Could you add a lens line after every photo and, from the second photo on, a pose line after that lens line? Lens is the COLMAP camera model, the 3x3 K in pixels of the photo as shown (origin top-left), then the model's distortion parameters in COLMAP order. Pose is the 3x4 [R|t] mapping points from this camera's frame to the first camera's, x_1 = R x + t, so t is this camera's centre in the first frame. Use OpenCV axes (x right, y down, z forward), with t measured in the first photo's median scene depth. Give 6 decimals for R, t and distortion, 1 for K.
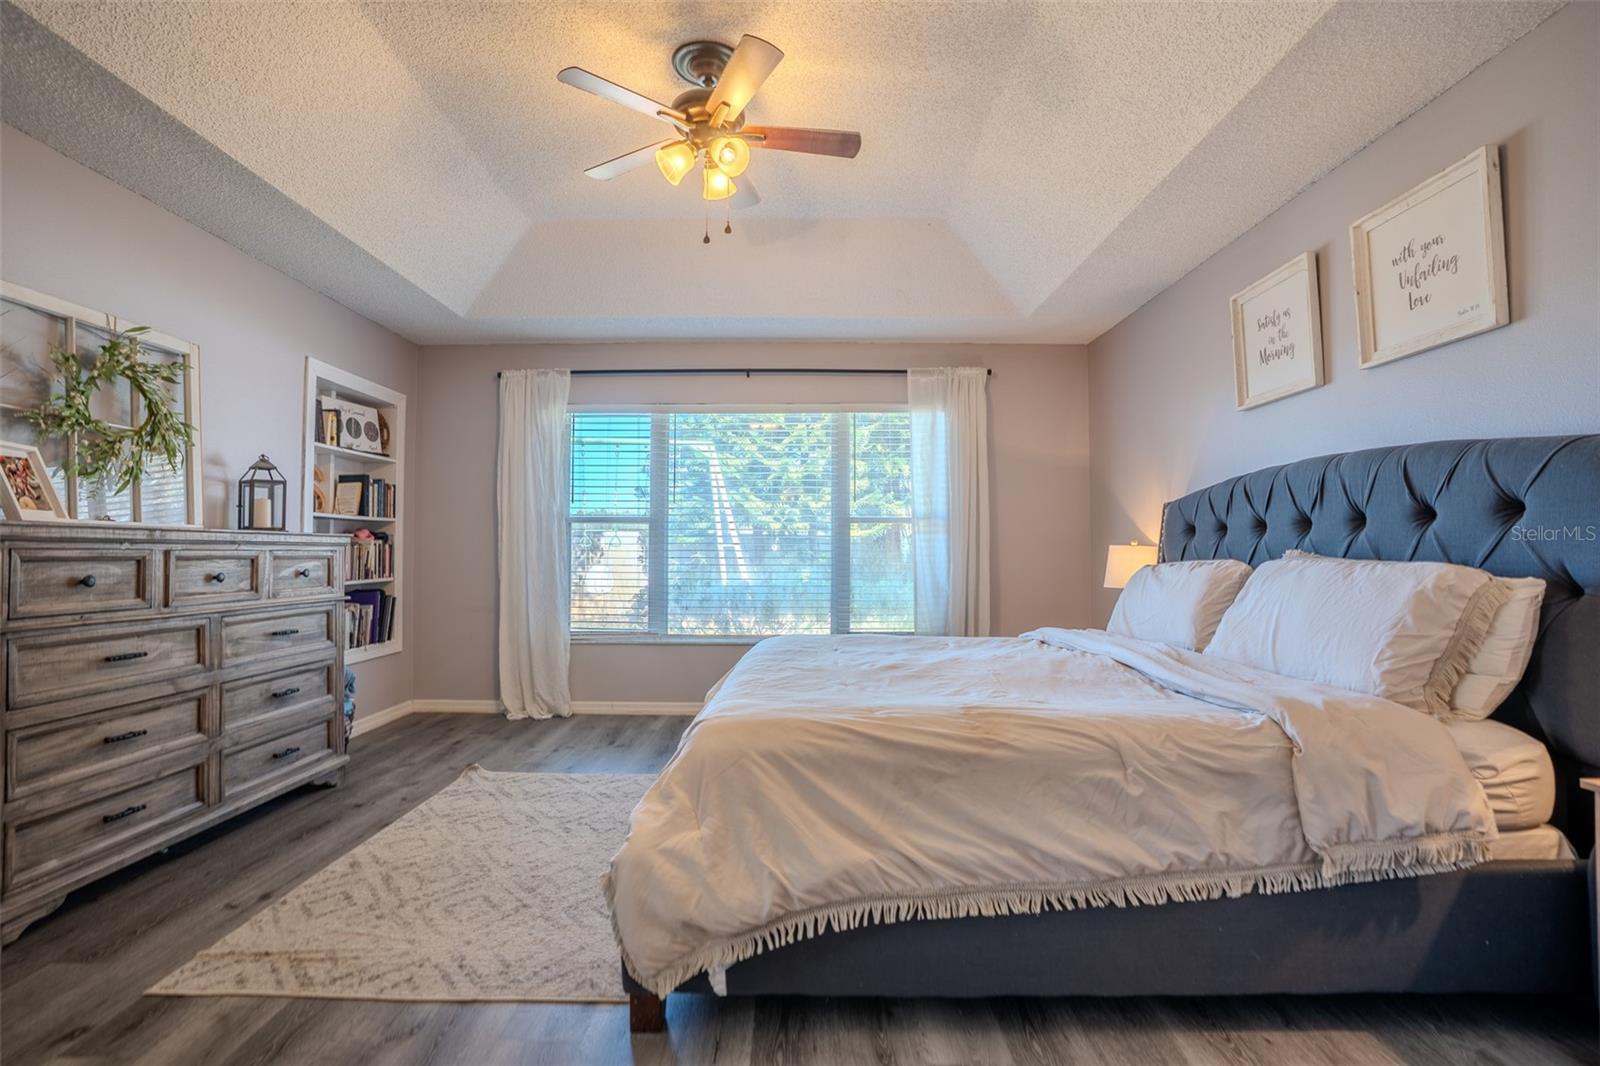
lens RADIAL K [[738.8, 0, 795.9], [0, 738.8, 537.9], [0, 0, 1]] dist [-0.071827, 0.027031]
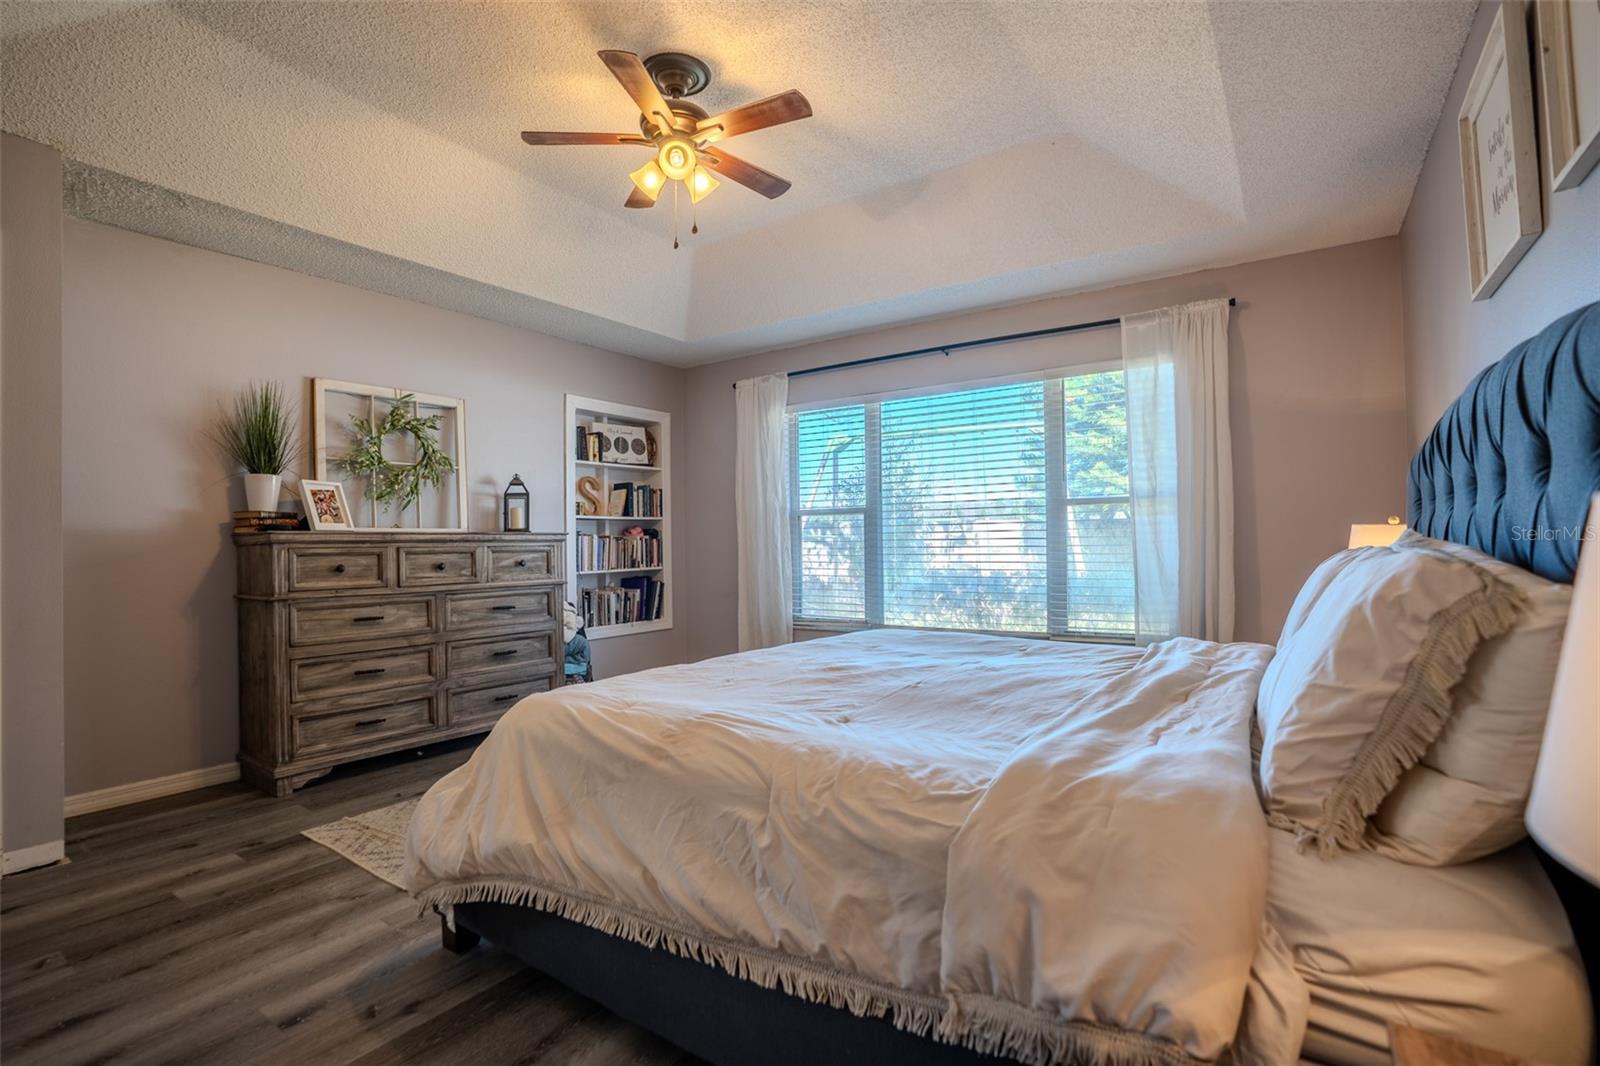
lens RADIAL K [[738.8, 0, 795.9], [0, 738.8, 537.9], [0, 0, 1]] dist [-0.071827, 0.027031]
pose [[0.823935, -0.016043, -0.566458, 0.517883], [0.025160, 0.999649, 0.008285, 0.004670], [0.566126, -0.021078, 0.824049, 0.194171]]
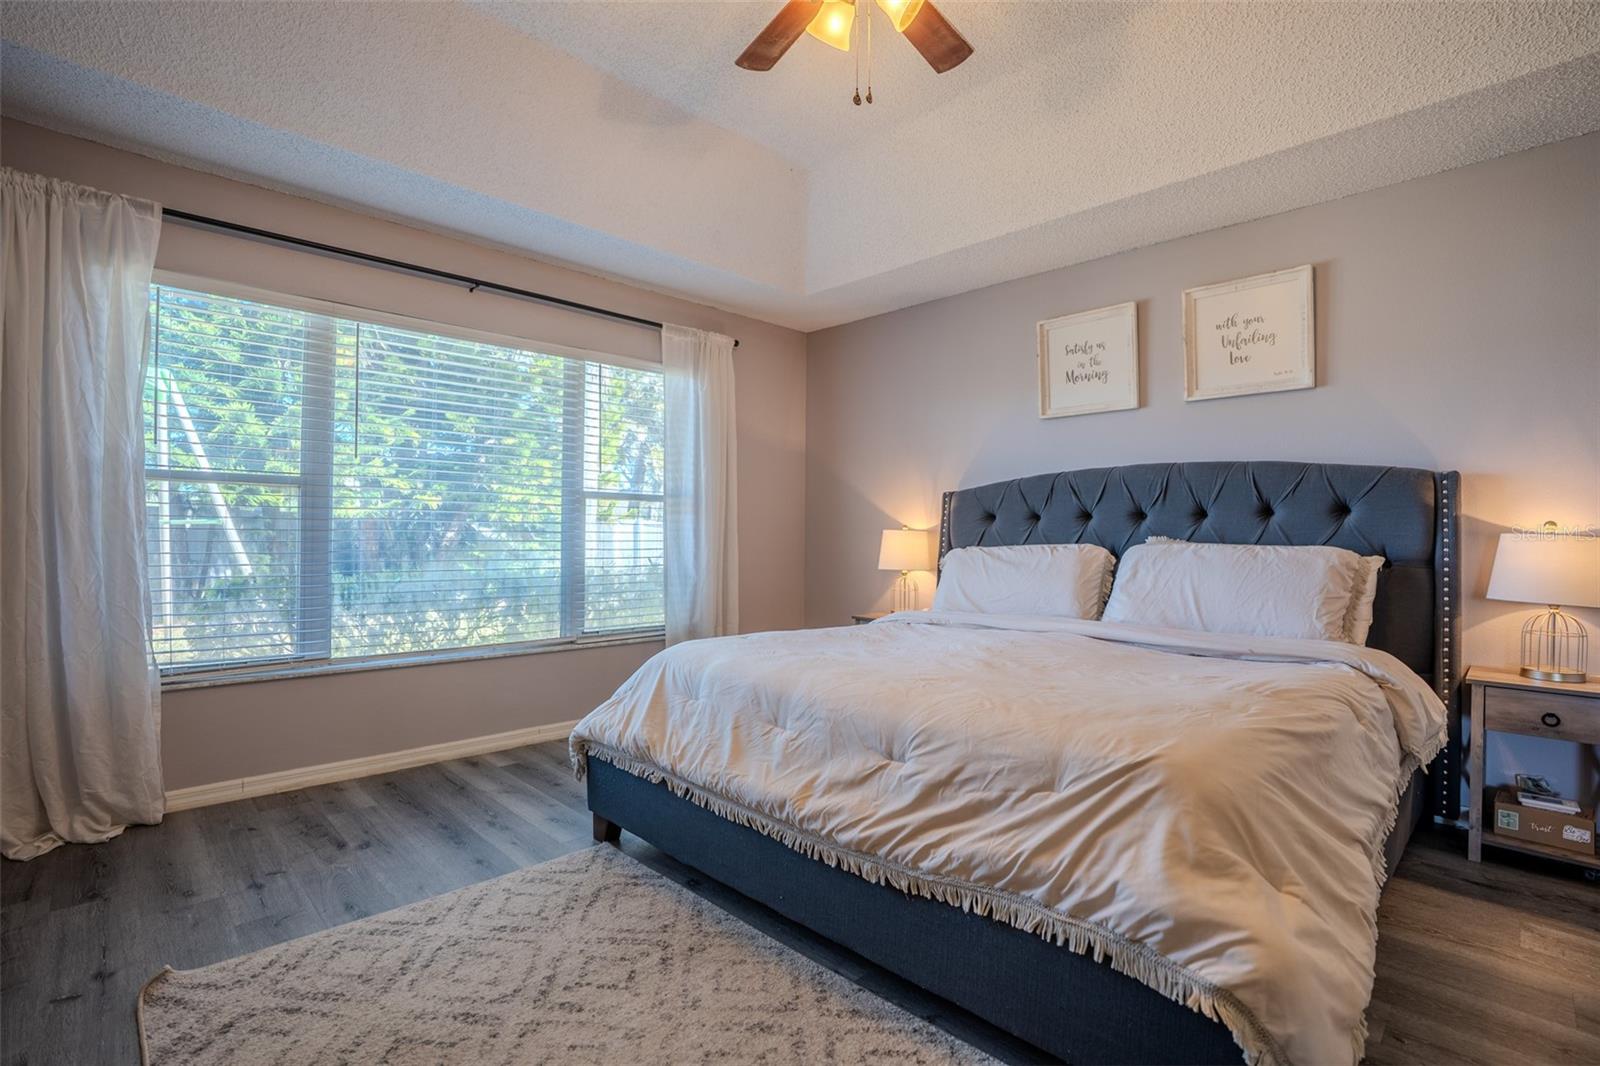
lens RADIAL K [[738.8, 0, 795.9], [0, 738.8, 537.9], [0, 0, 1]] dist [-0.071827, 0.027031]
pose [[0.715362, 0.002517, 0.698749, -0.565608], [-0.019819, 0.999664, 0.016690, 0.009302], [-0.698473, -0.025788, 0.715172, 0.448428]]
